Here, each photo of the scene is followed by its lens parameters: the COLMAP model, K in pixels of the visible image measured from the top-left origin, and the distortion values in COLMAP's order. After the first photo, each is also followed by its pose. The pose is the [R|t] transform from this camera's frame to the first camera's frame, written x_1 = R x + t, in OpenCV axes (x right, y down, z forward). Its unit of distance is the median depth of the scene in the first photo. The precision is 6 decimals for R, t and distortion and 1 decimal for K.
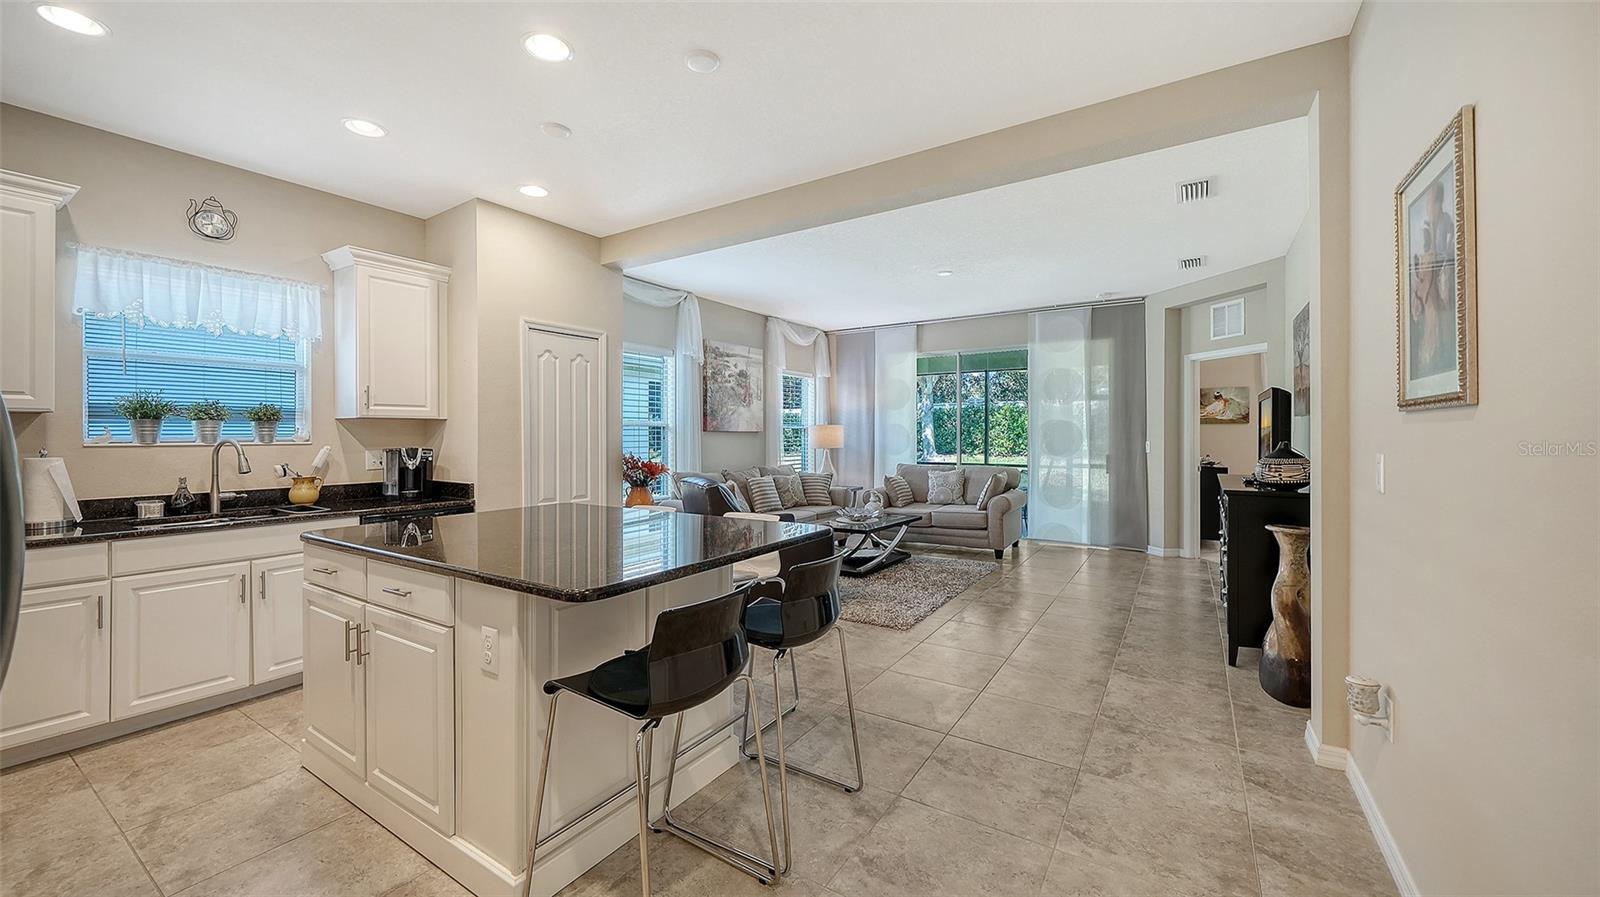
lens RADIAL K [[602.2, 0, 801.0], [0, 602.2, 434.8], [0, 0, 1]] dist [-0.002228, 0.000224]
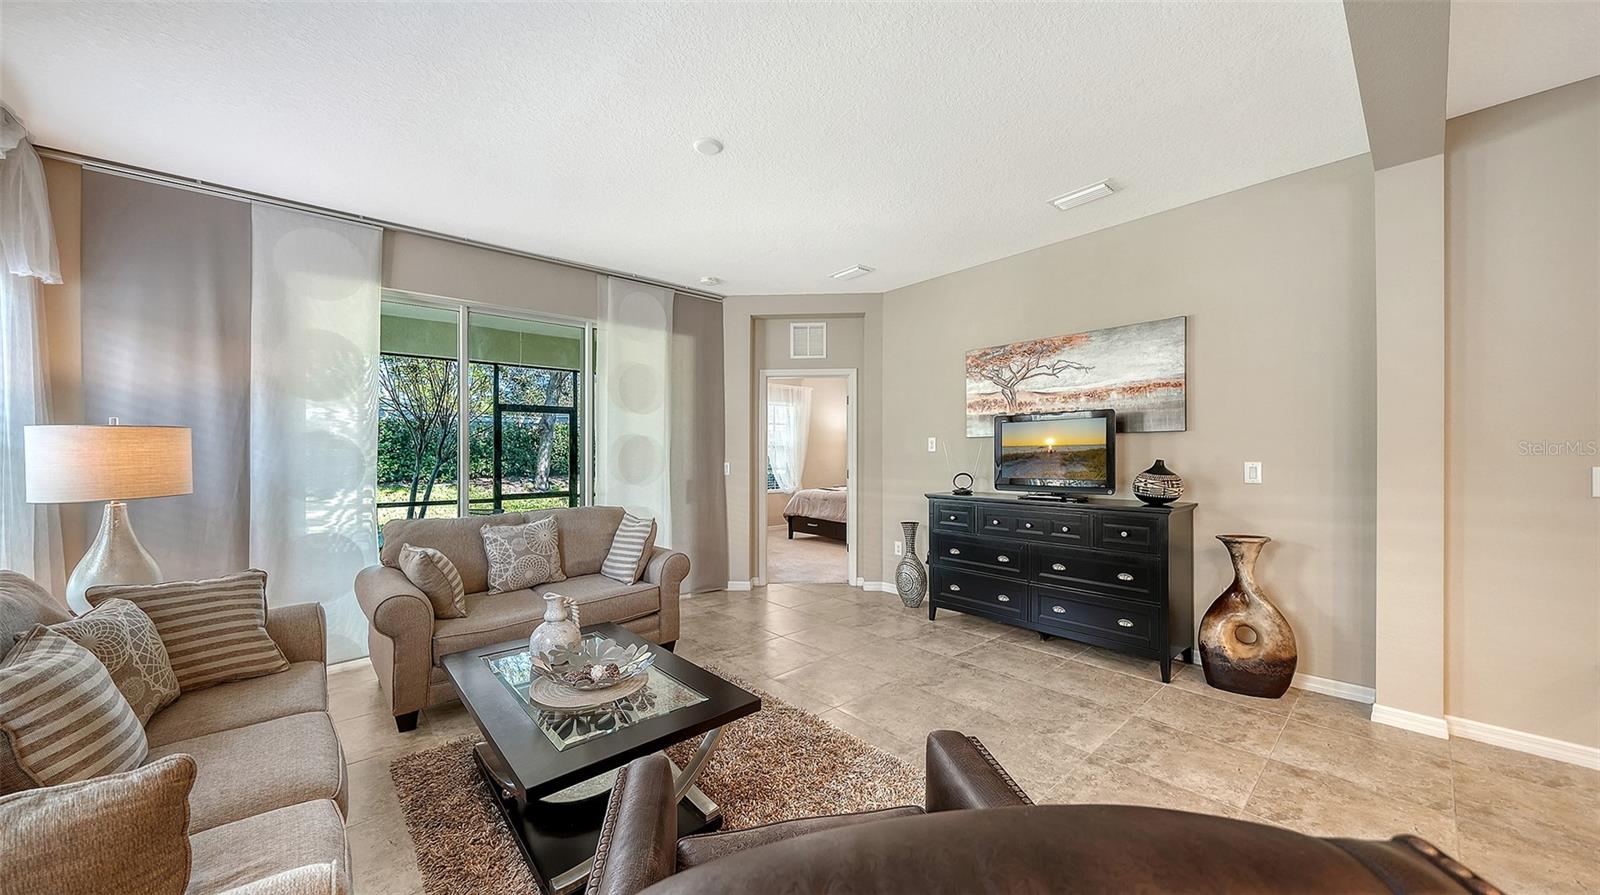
lens RADIAL K [[560.6, 0, 799.5], [0, 560.6, 453.3], [0, 0, 1]] dist [-0.009944, -0.000267]
pose [[0.274005, 0.001590, 0.961727, -0.328163], [0.001255, 0.999997, -0.002011, -0.000783], [-0.961727, 0.001758, 0.274002, 1.244747]]
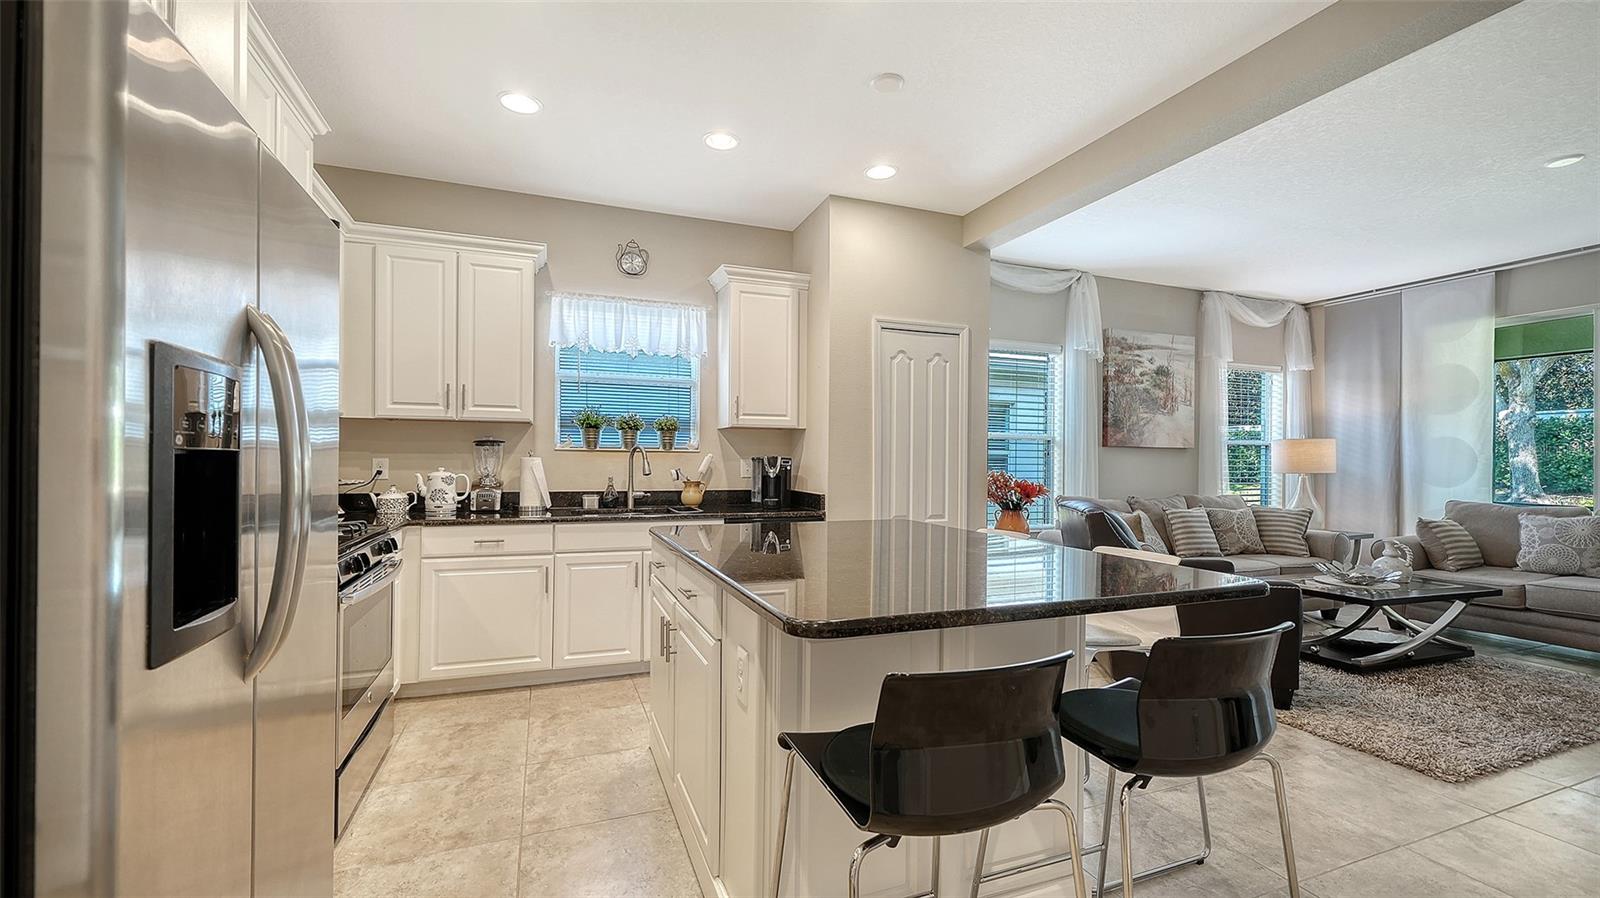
lens RADIAL K [[651.1, 0, 800.8], [0, 651.1, 459.6], [0, 0, 1]] dist [0.002220, -0.001114]
pose [[0.808042, 0.009872, -0.589042, 0.038251], [-0.010592, 0.999941, 0.002230, 0.024950], [0.589029, 0.004437, 0.808100, 0.147075]]
